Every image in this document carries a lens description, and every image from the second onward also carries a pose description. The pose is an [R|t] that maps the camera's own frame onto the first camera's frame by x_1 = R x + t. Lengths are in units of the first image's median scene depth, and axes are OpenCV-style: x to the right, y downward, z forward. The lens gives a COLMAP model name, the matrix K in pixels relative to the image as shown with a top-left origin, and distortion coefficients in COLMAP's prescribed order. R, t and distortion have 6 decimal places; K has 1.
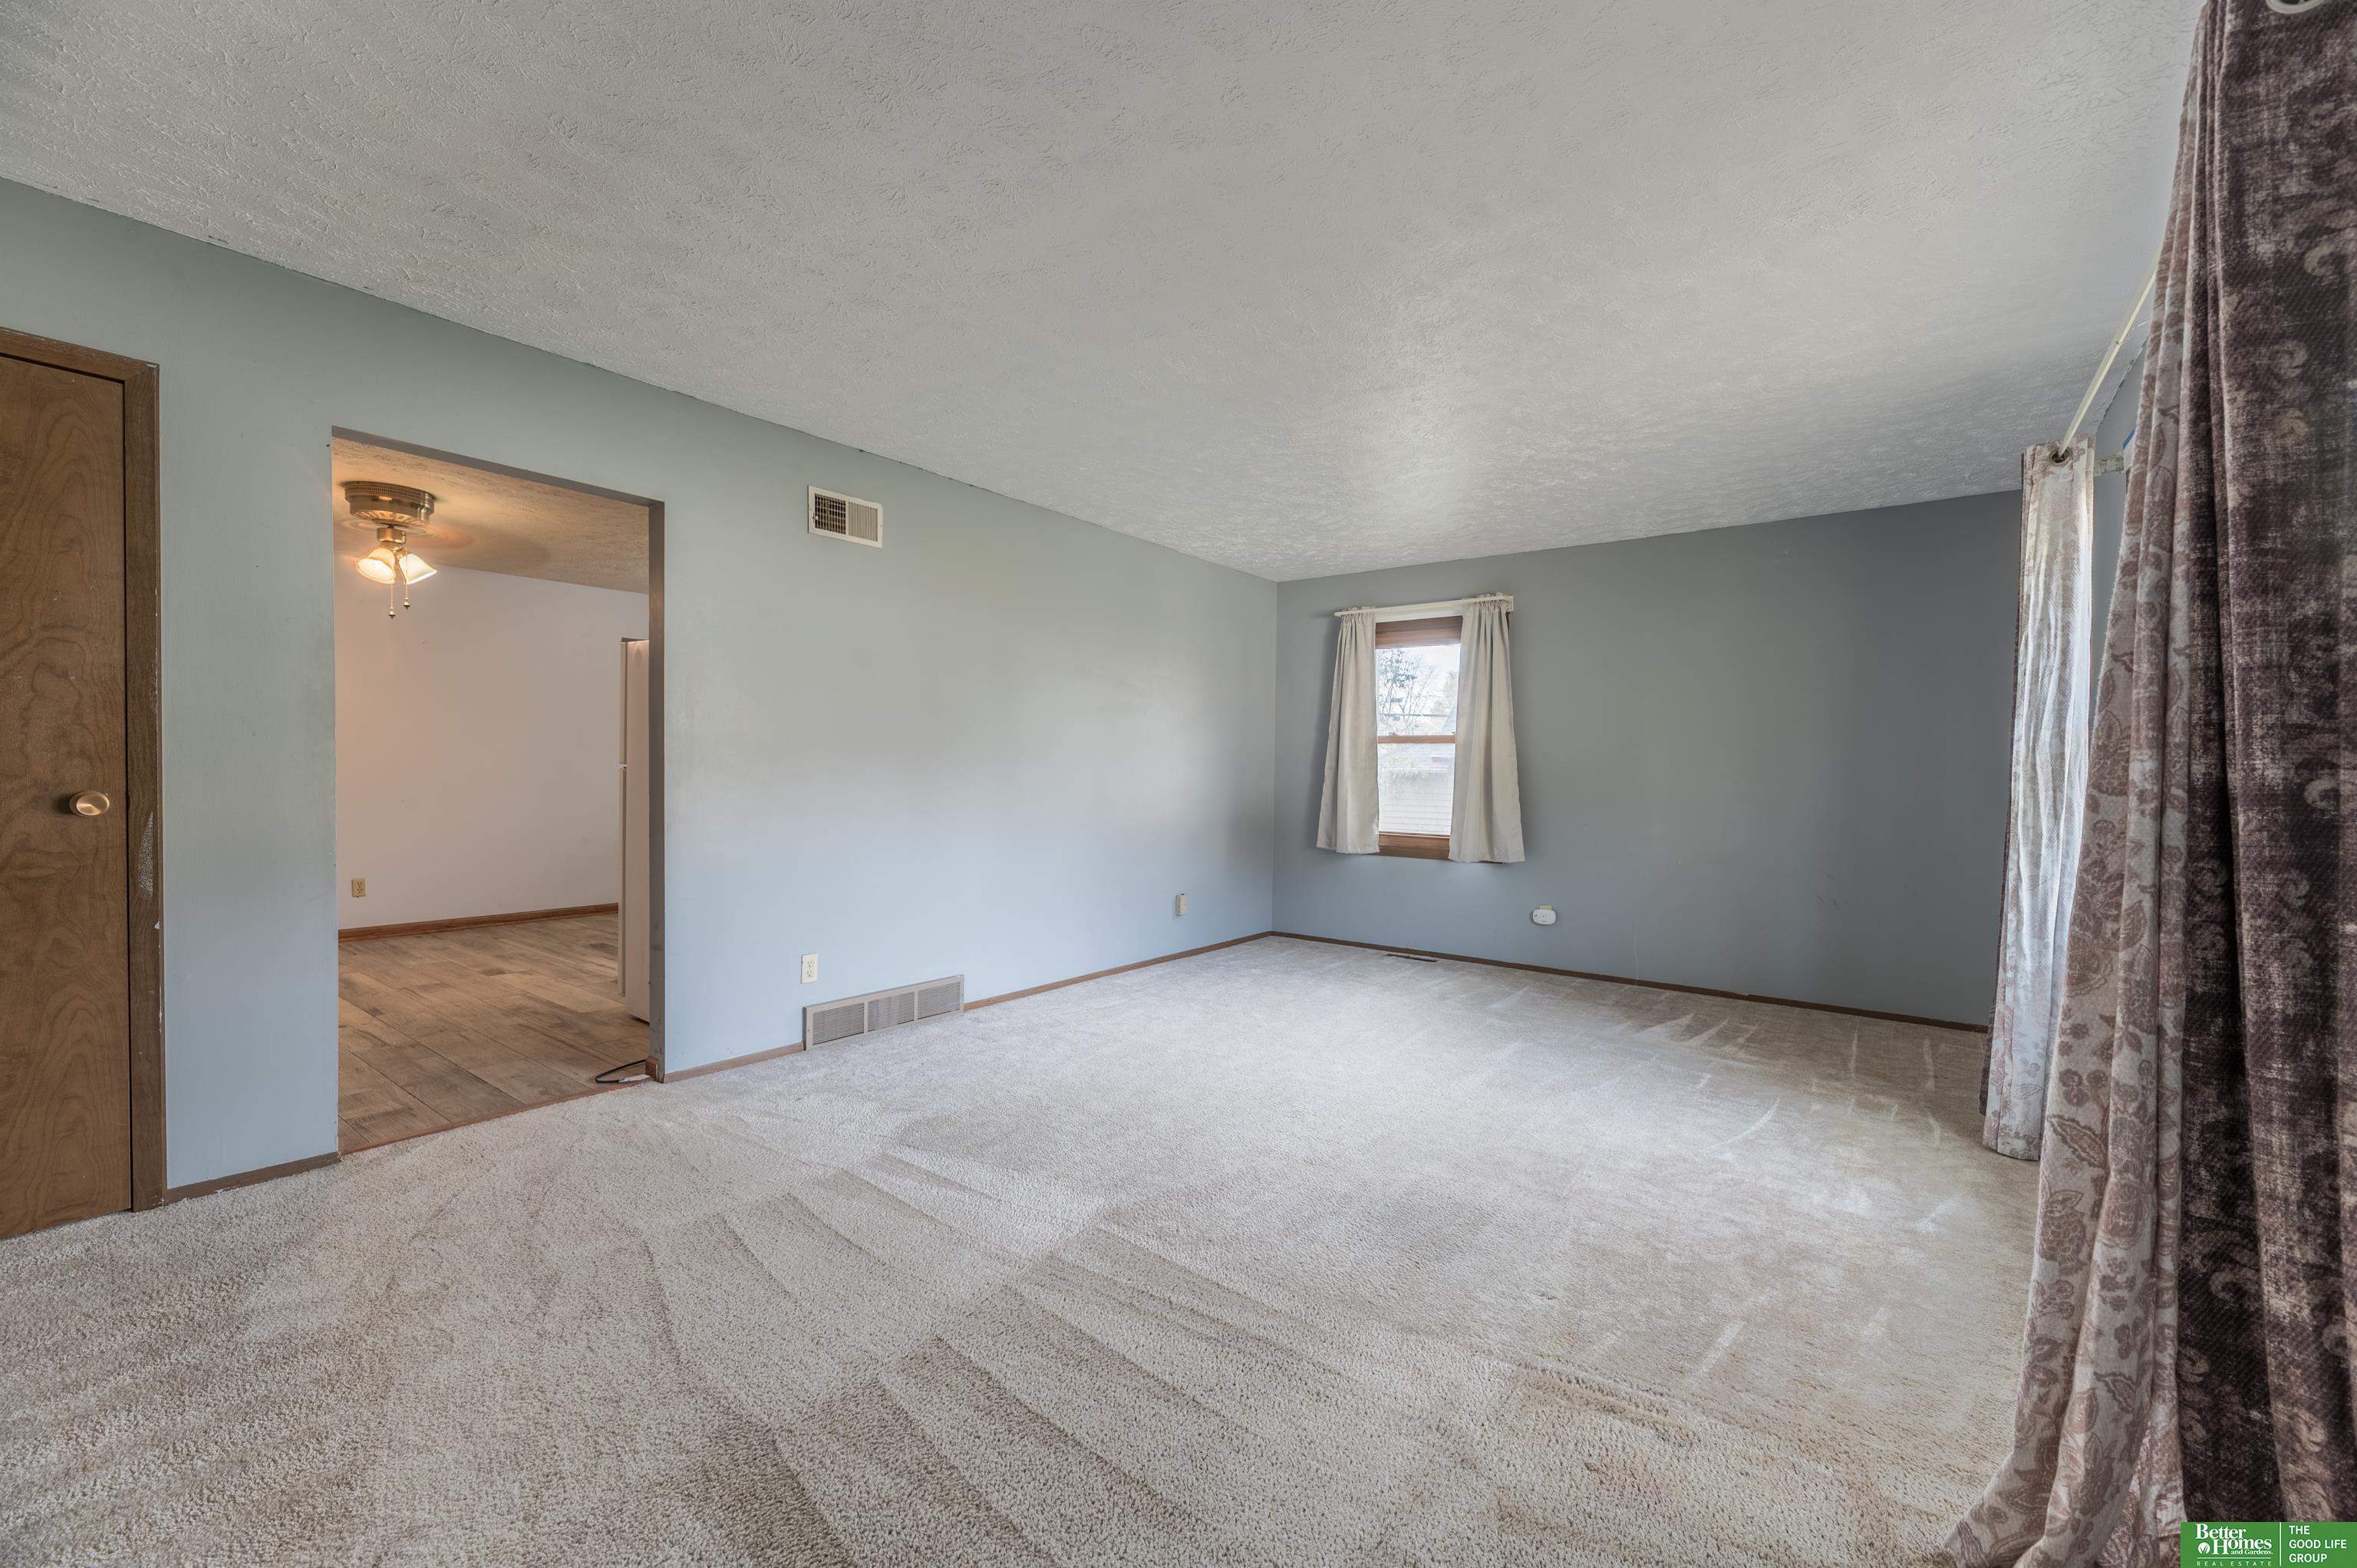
lens RADIAL K [[960.8, 0, 1183.8], [0, 960.8, 794.9], [0, 0, 1]] dist [0.001661, 0.000152]
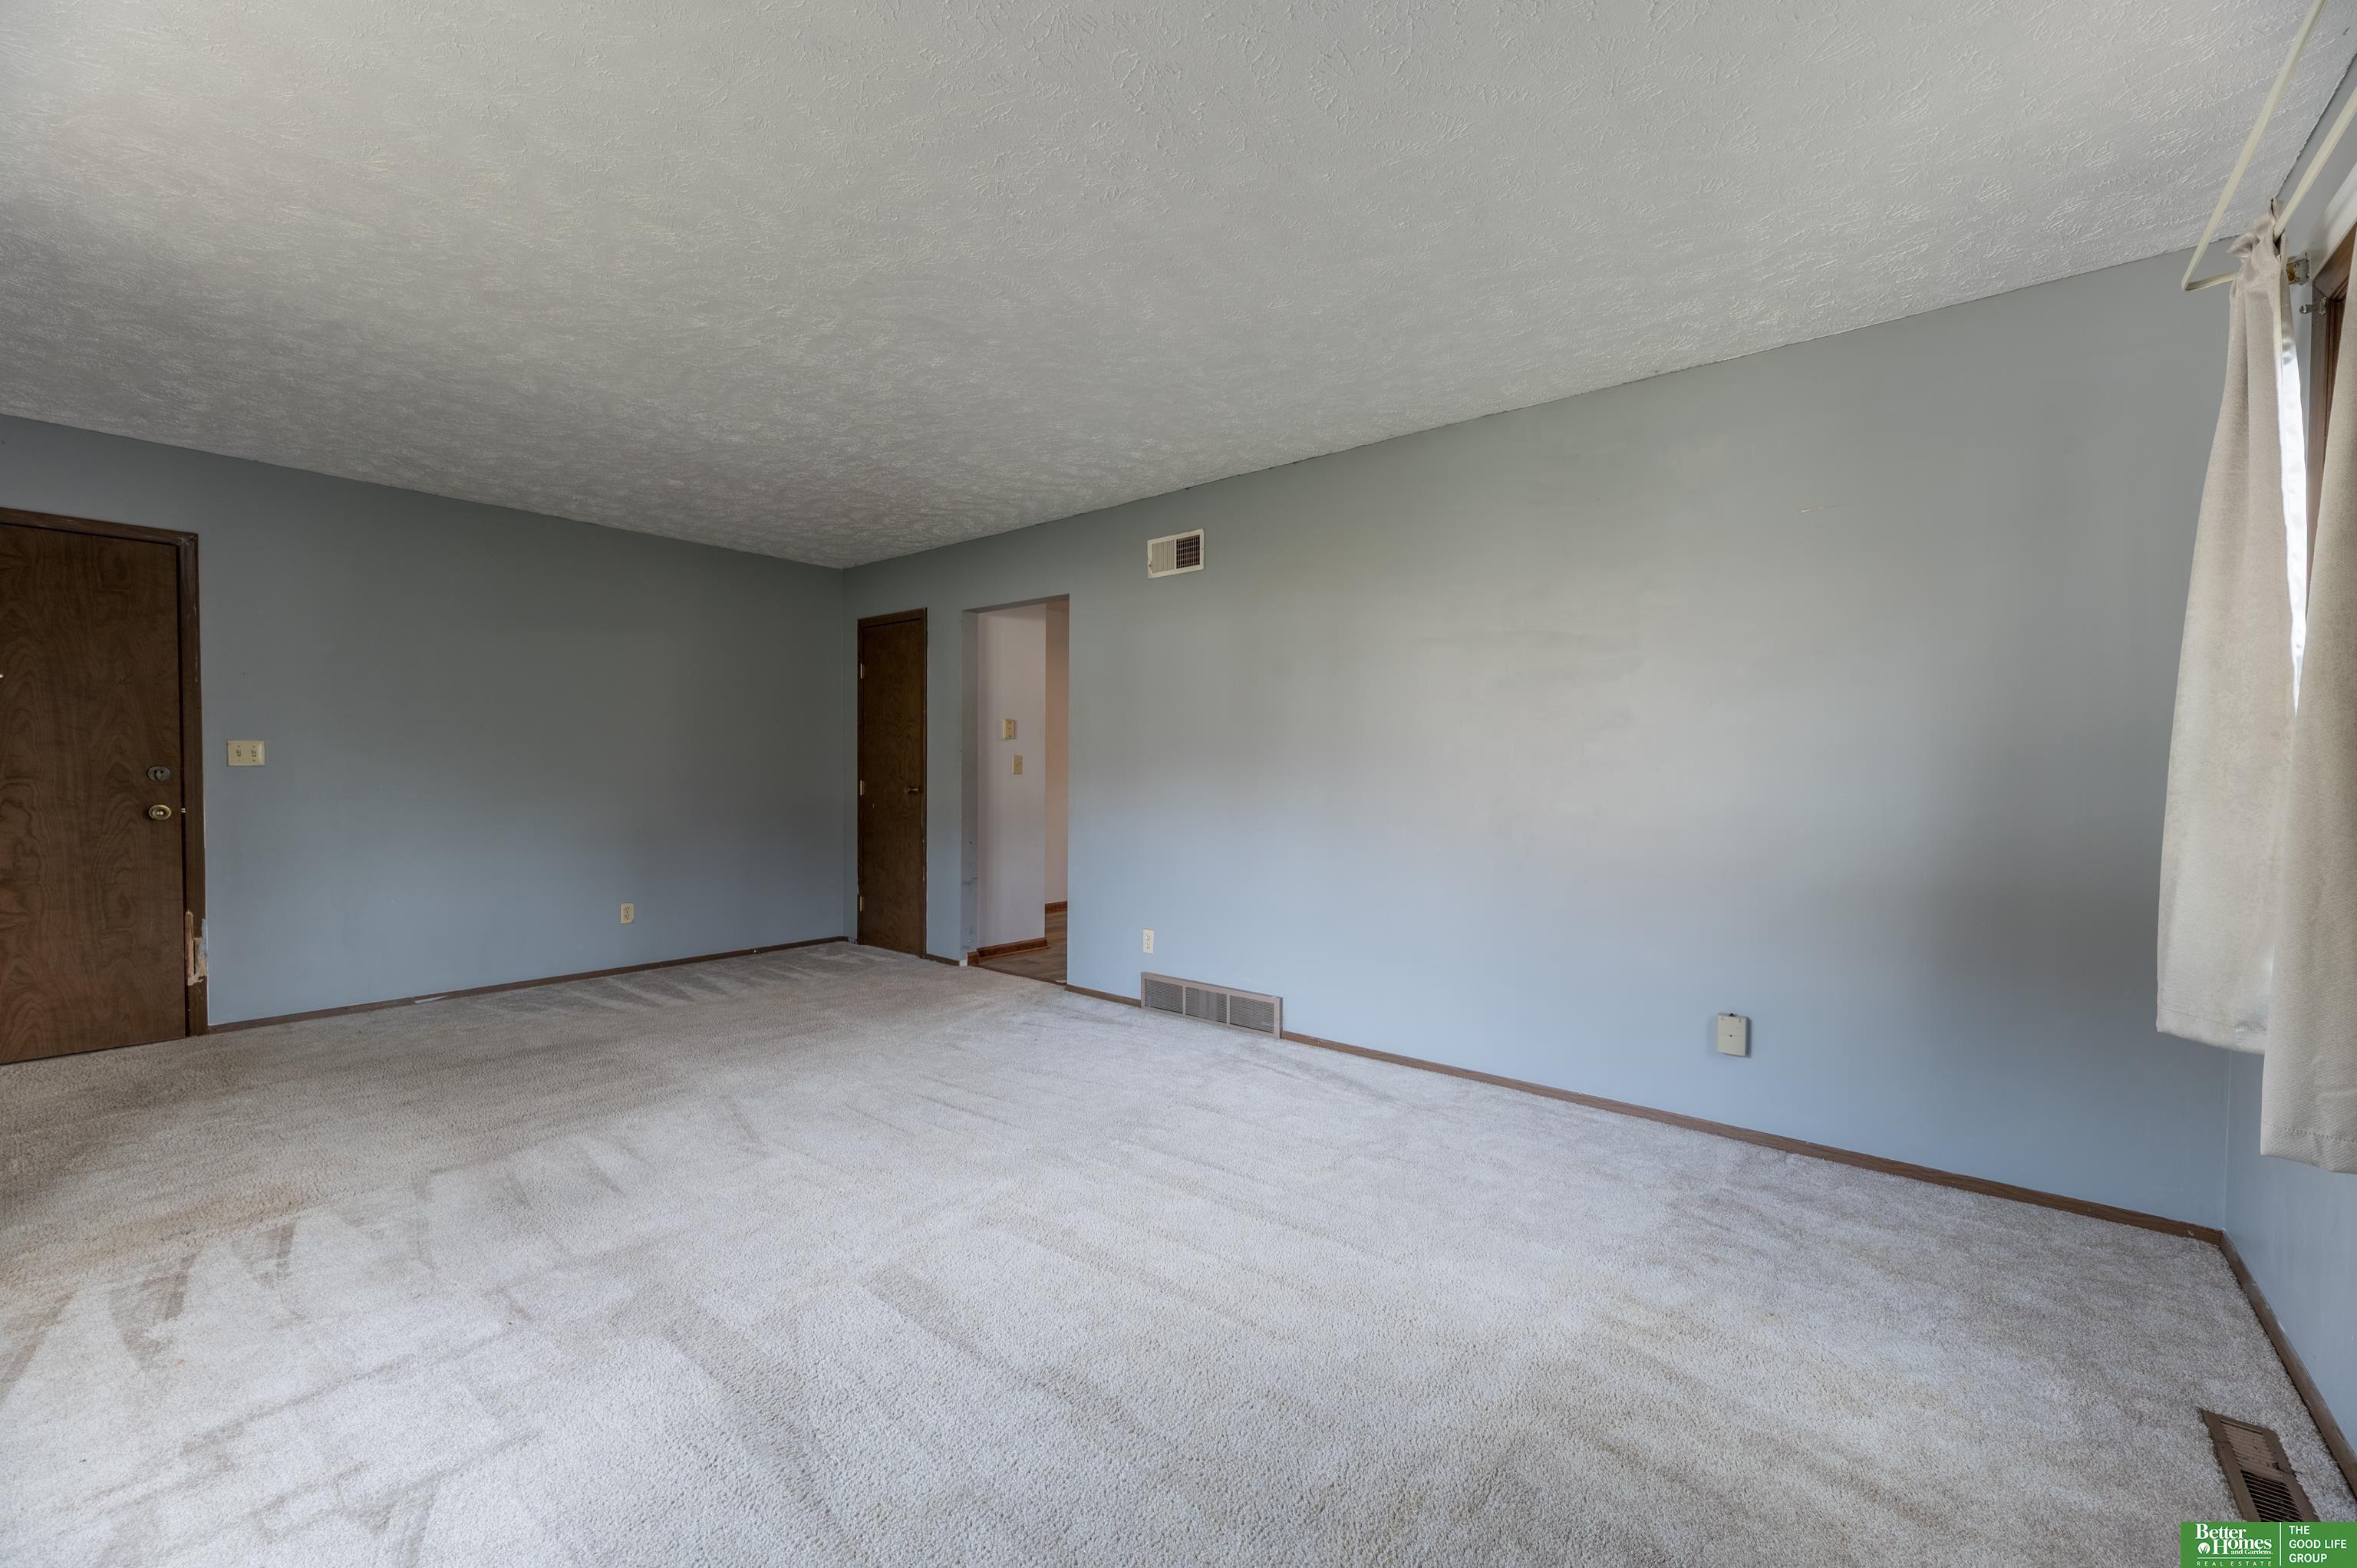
lens RADIAL K [[960.8, 0, 1183.8], [0, 960.8, 794.9], [0, 0, 1]] dist [0.001661, 0.000152]
pose [[-0.045145, 0.003631, -0.998974, 0.796753], [-0.038343, 0.999250, 0.005365, -0.008968], [0.998244, 0.038546, -0.044972, 1.086371]]
